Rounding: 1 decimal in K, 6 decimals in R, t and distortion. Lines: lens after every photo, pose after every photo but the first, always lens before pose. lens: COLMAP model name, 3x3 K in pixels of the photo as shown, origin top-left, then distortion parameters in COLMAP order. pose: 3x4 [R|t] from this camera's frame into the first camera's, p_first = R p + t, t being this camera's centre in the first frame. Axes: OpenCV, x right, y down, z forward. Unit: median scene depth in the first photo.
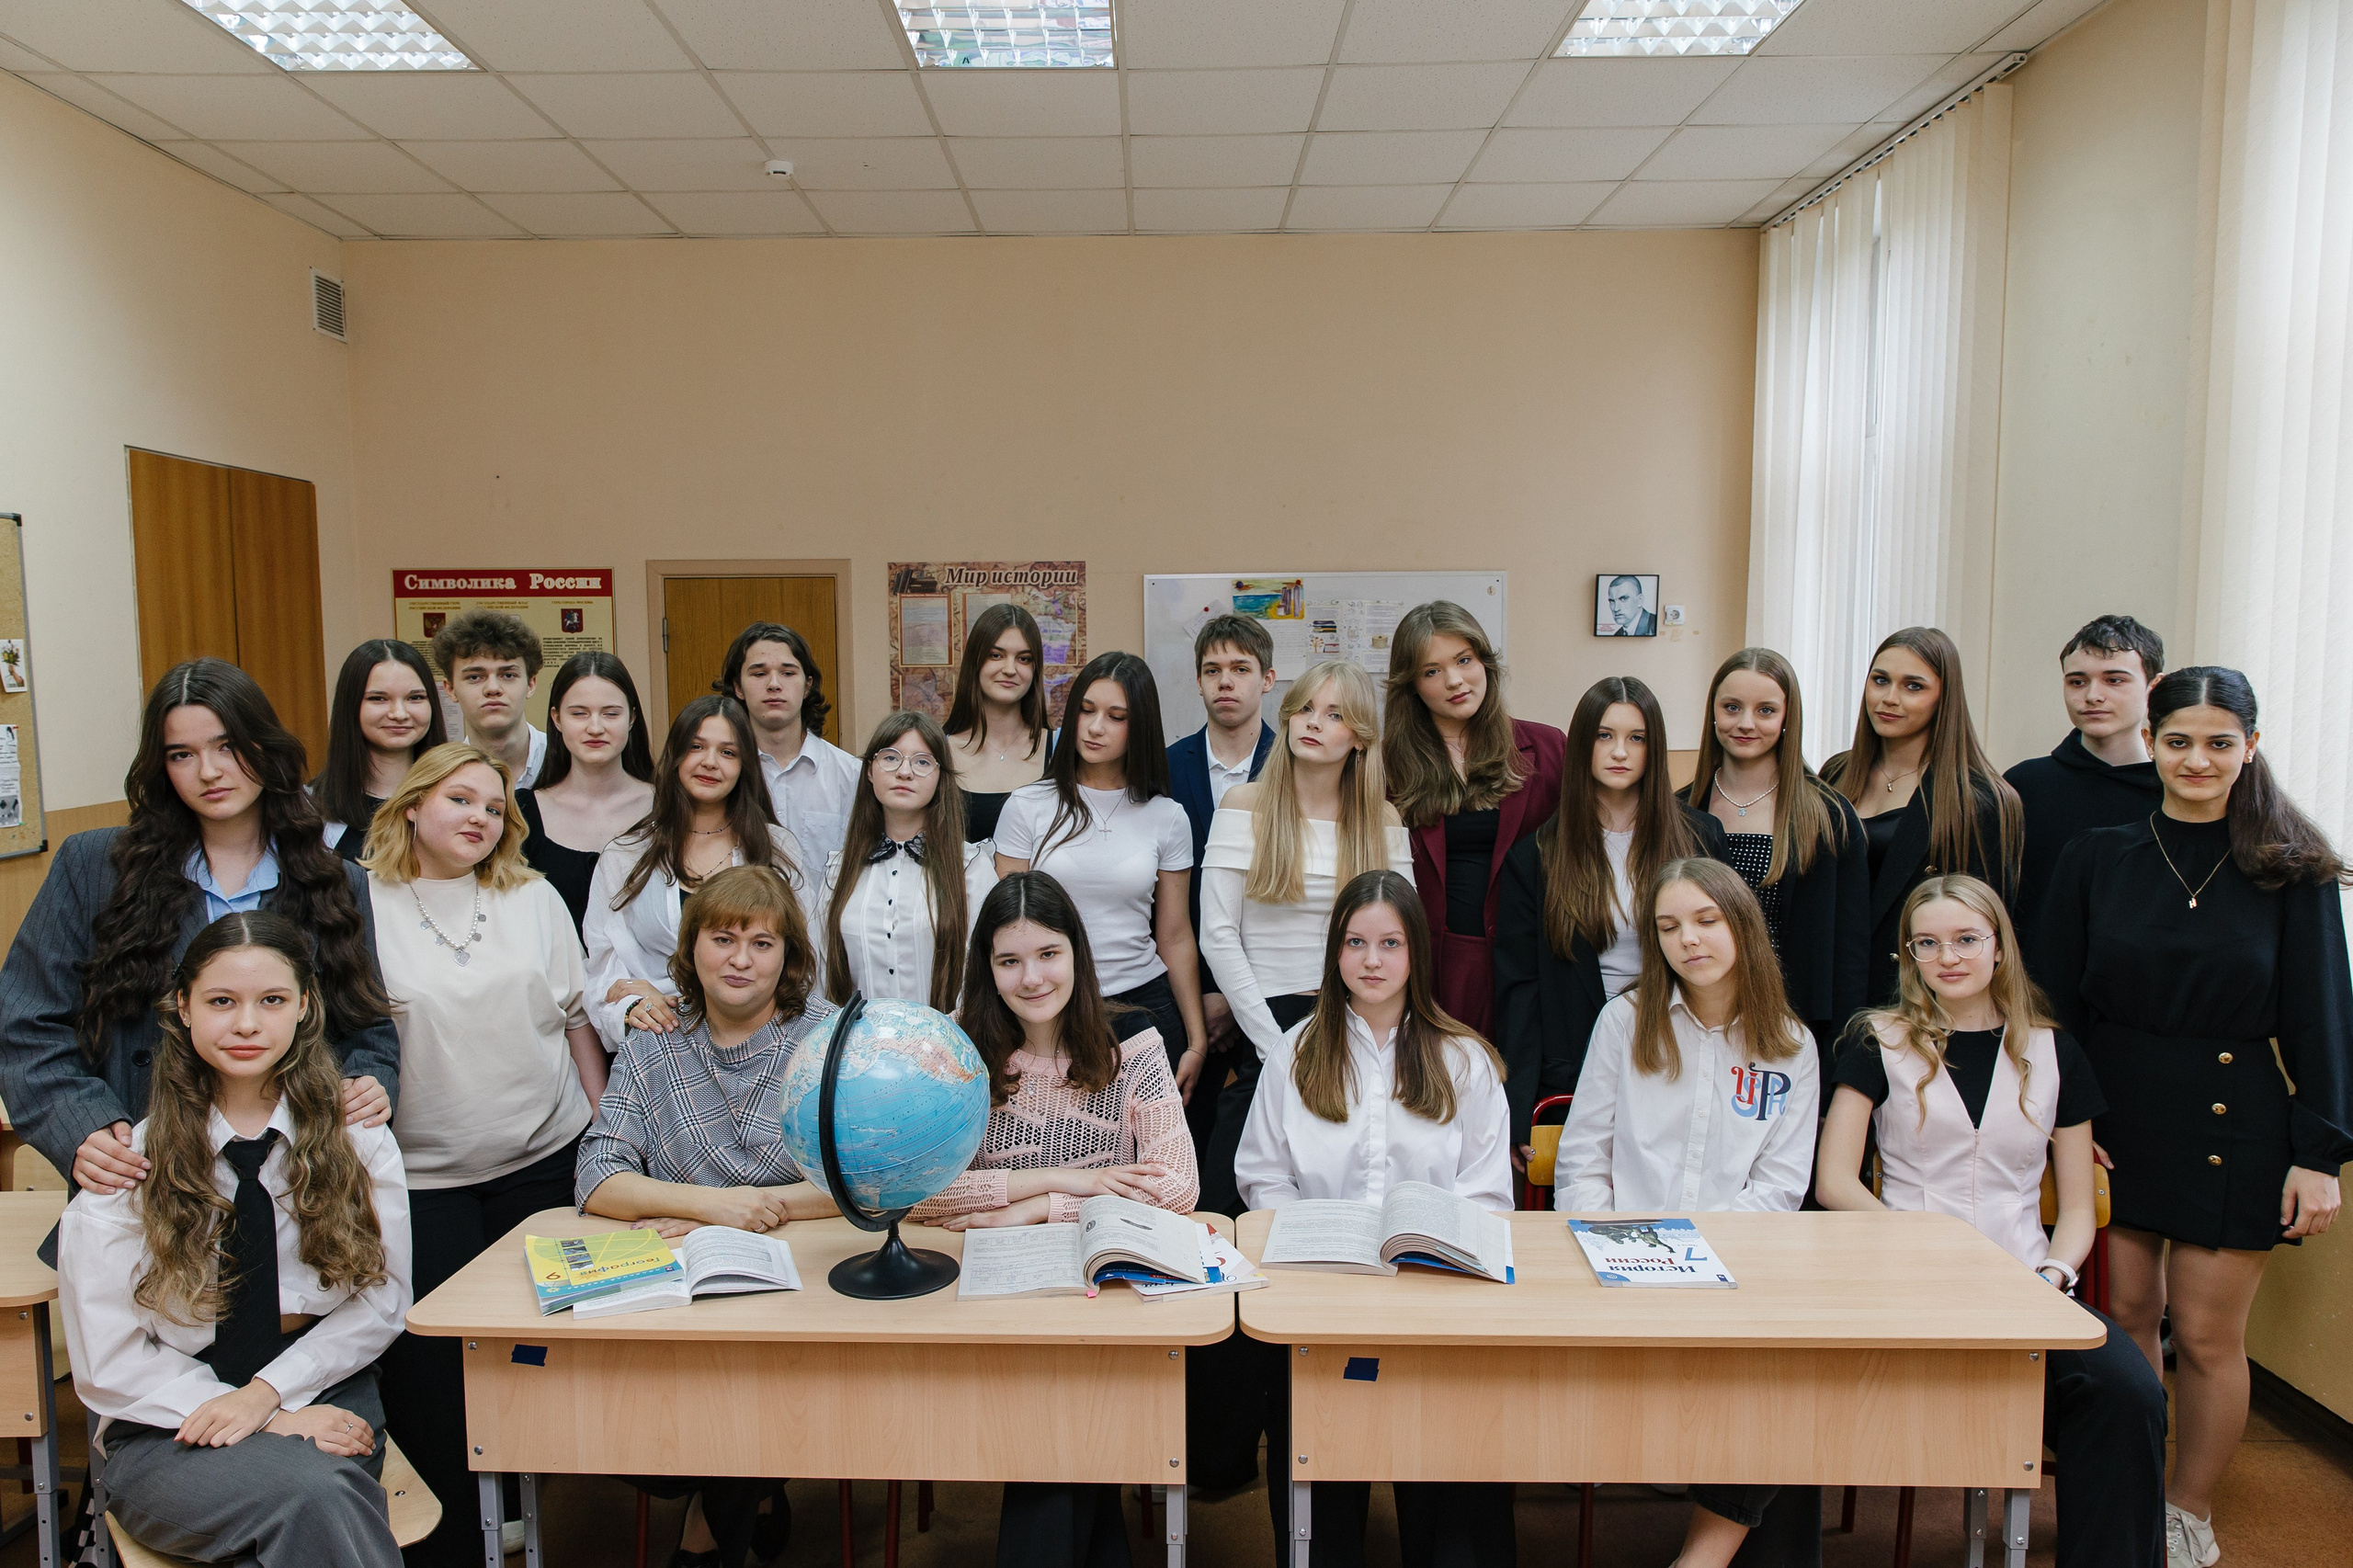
lens RADIAL K [[1582.5, 0, 1151.1], [0, 1582.5, 793.2], [0, 0, 1]] dist [0.008614, -0.003047]
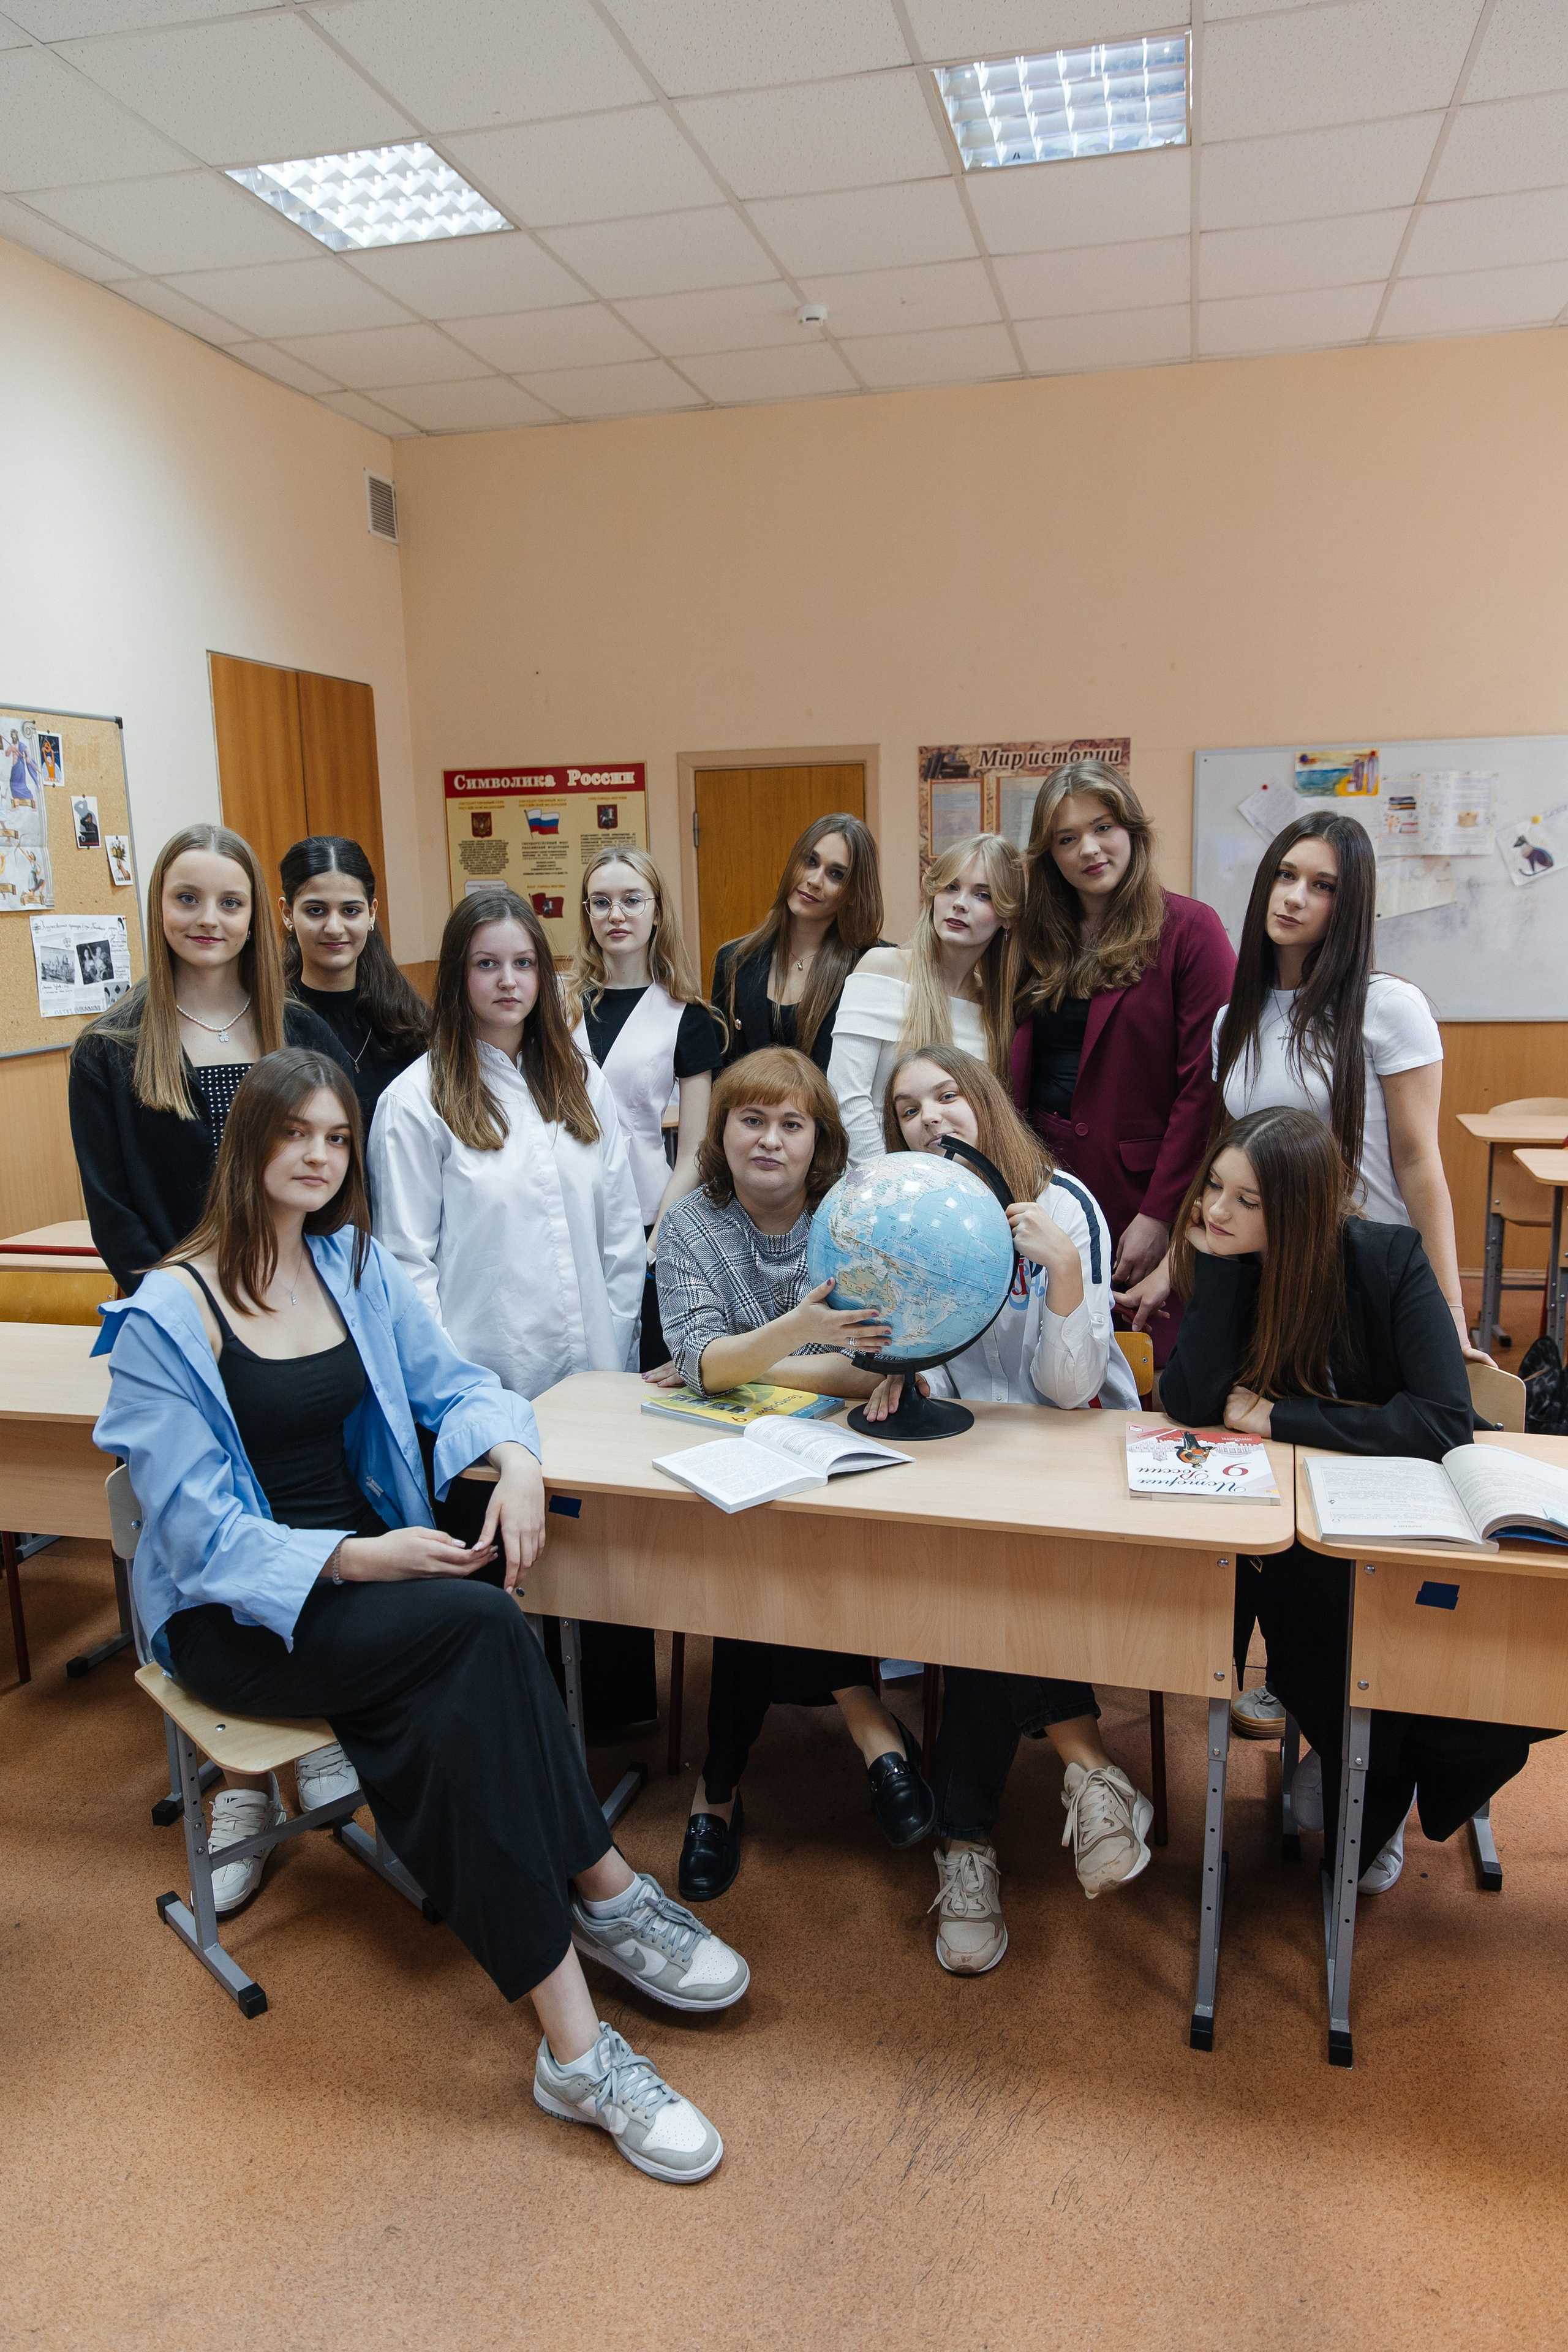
lens RADIAL K [[1594.6, 0, 785.8], [0, 1594.6, 1188.7], [0, 0, 1]] dist [-0.002415, 0.005925]
pose [[0.970632, 0.032102, -0.238418, -0.006515], [-0.005811, 0.993896, 0.110167, 0.013793], [0.240499, -0.105546, 0.964894, 0.025004]]
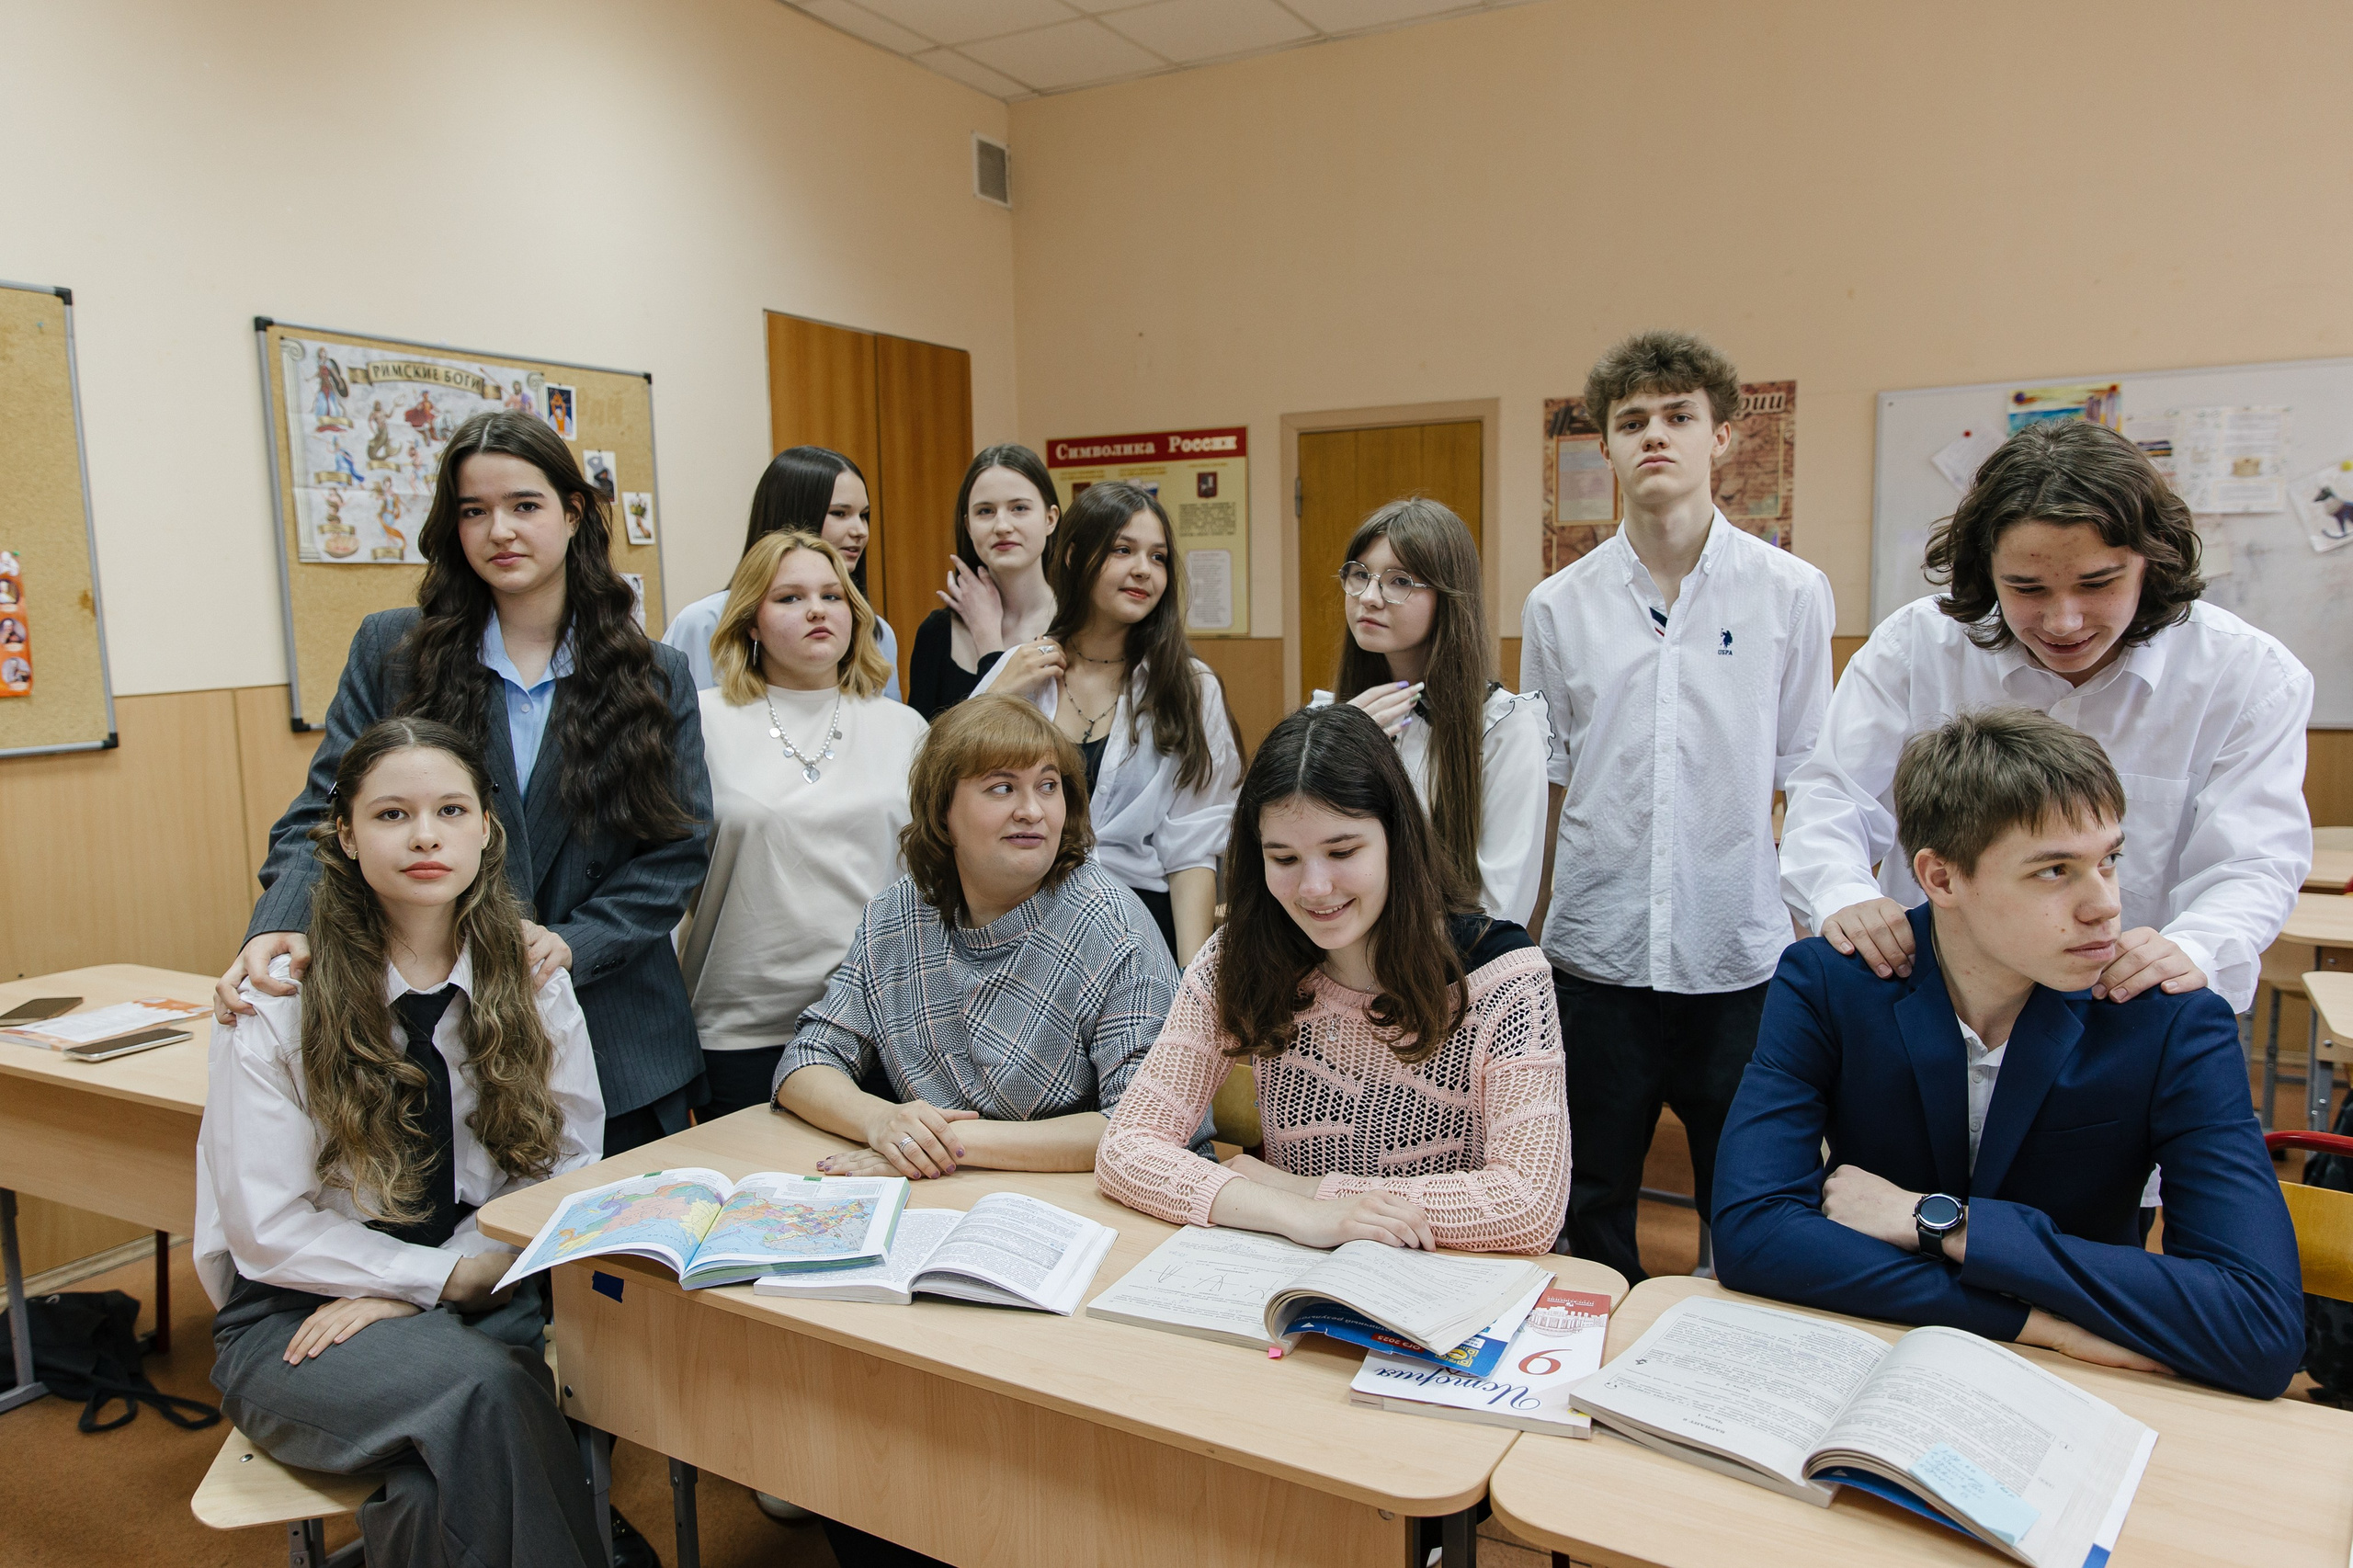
lens RADIAL K [[1582.5, 0, 1183.9], [0, 1582.5, 787.7], [0, 0, 1]] dist [0.008614, -0.003047]
pose [[0.879626, 0.050262, -0.473002, 0.071973], [-0.031539, 0.998376, 0.047437, 0.025253], [0.474618, -0.026808, 0.879783, 0.170192]]
